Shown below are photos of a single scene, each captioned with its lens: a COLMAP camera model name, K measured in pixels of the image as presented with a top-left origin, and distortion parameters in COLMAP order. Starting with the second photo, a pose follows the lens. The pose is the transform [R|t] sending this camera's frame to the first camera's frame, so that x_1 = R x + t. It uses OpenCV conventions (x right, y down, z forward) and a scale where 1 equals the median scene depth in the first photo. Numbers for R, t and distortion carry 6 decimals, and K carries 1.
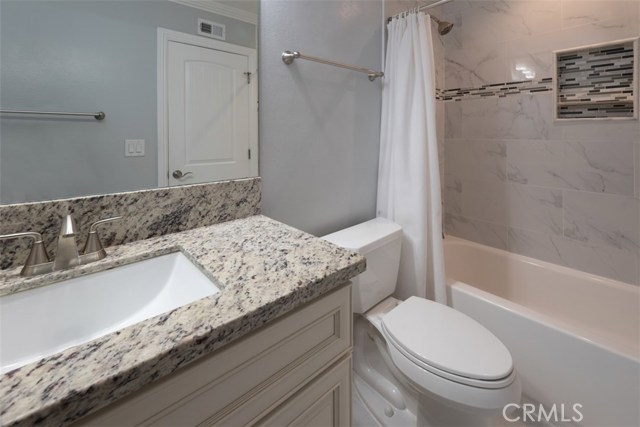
lens RADIAL K [[284.0, 0, 320.0], [0, 284.0, 213.5], [0, 0, 1]] dist [0.000620, 0.000031]
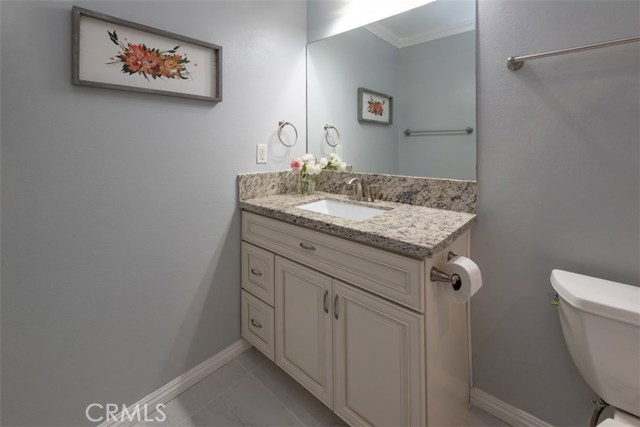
lens RADIAL K [[284.0, 0, 320.0], [0, 284.0, 213.5], [0, 0, 1]] dist [0.000620, 0.000031]
pose [[0.045516, 0.228952, -0.972373, 1.095203], [-0.261059, 0.942282, 0.209647, -0.095230], [0.964249, 0.244304, 0.102659, 0.334024]]
